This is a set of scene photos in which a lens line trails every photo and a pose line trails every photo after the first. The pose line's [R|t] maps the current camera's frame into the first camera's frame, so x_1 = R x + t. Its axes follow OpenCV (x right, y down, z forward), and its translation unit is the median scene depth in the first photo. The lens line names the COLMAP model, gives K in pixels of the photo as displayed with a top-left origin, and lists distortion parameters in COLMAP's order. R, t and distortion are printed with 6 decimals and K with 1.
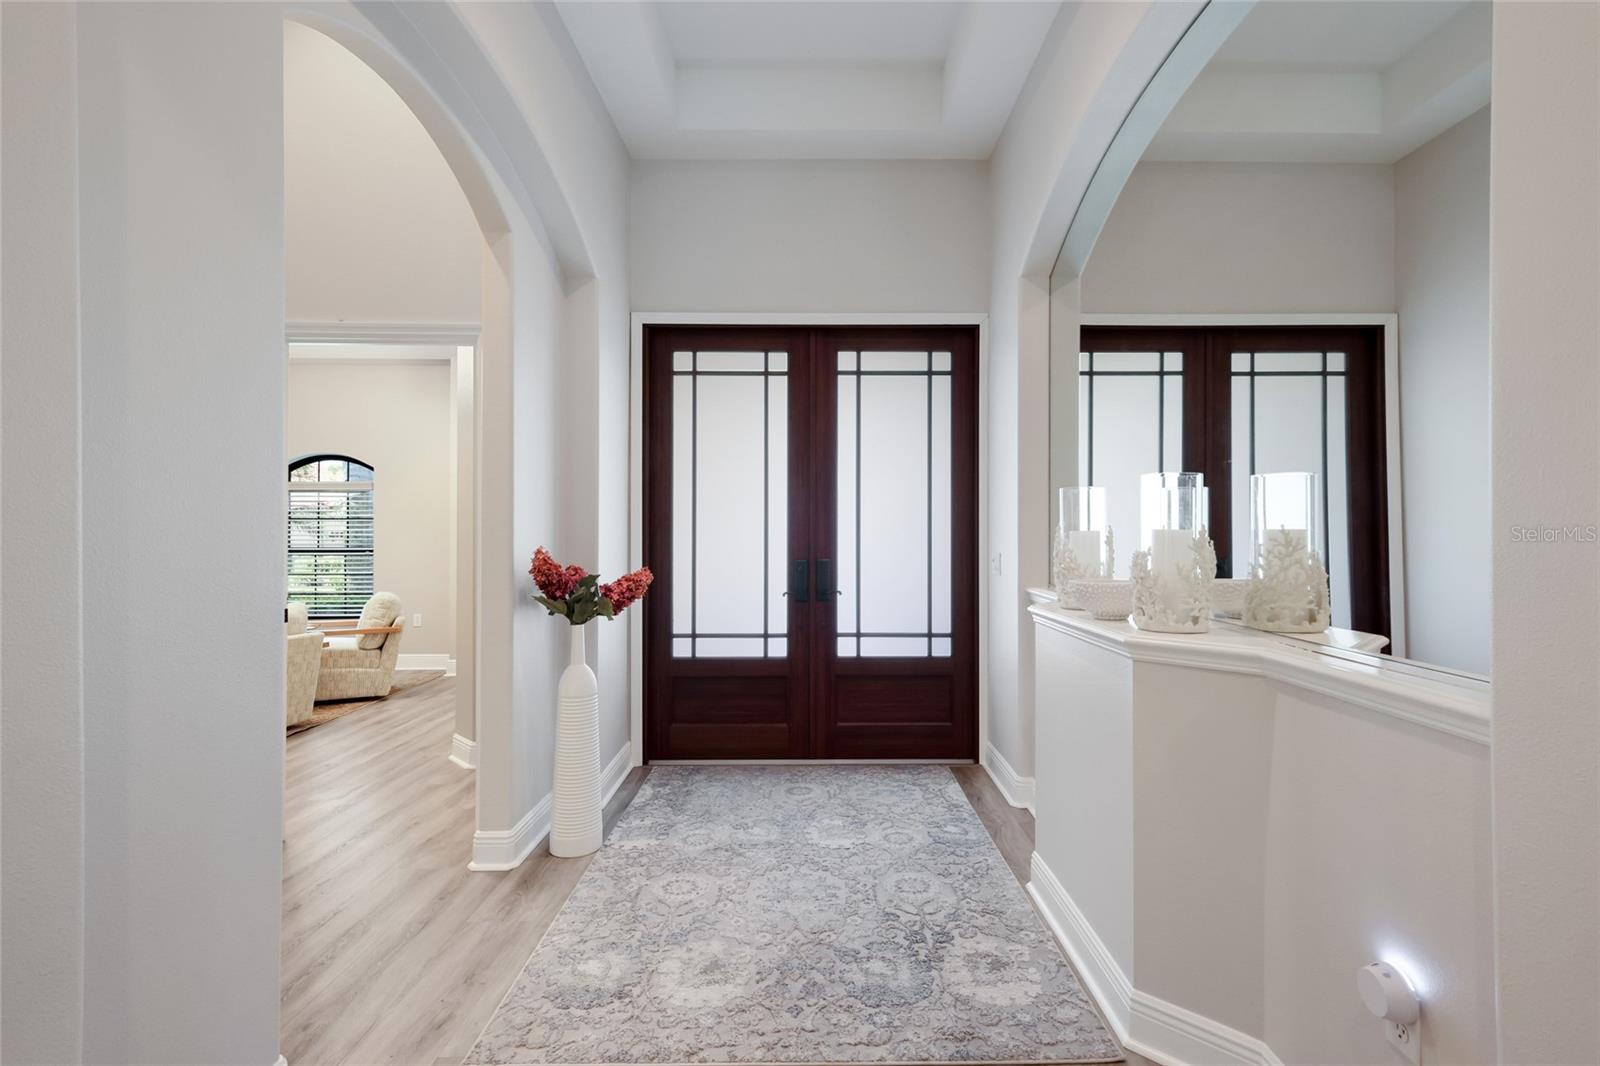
lens RADIAL K [[751.0, 0, 804.6], [0, 751.0, 528.7], [0, 0, 1]] dist [0.003229, 0.000207]
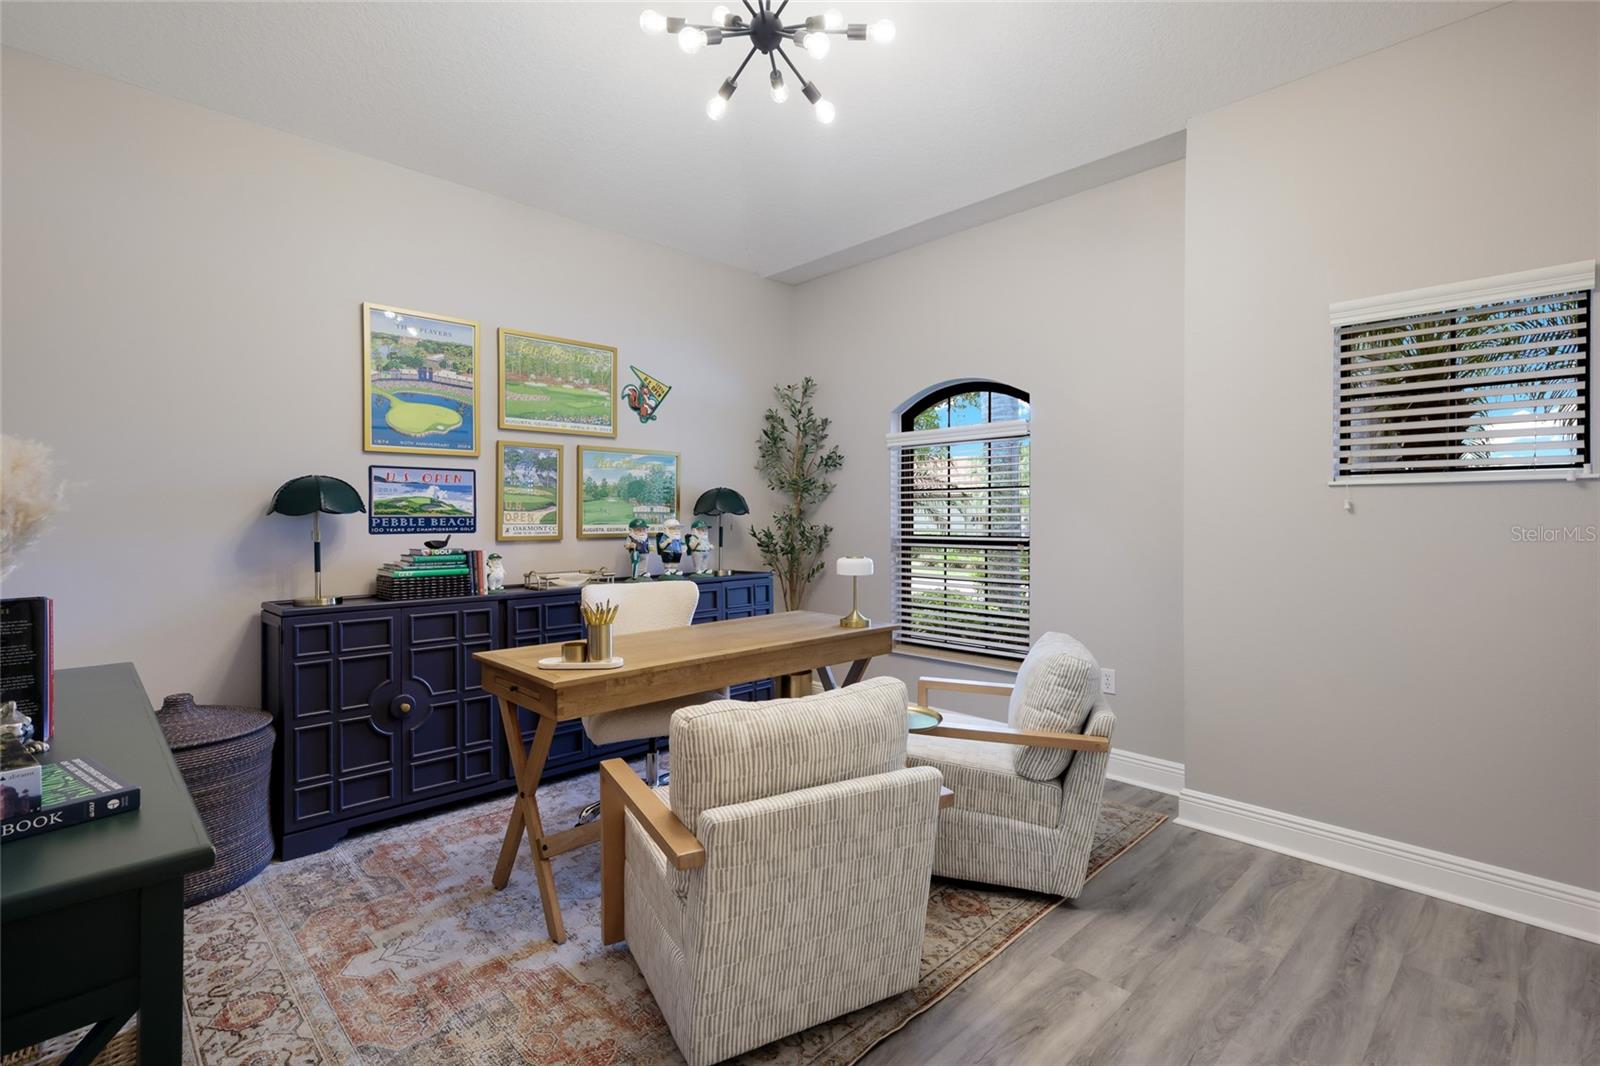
lens RADIAL K [[751.0, 0, 798.8], [0, 751.0, 525.3], [0, 0, 1]] dist [0.003229, 0.000207]
pose [[0.703400, 0.002538, -0.710790, -0.381757], [0.012092, 0.999806, 0.015537, 0.004999], [0.710691, -0.019524, 0.703233, 0.621916]]
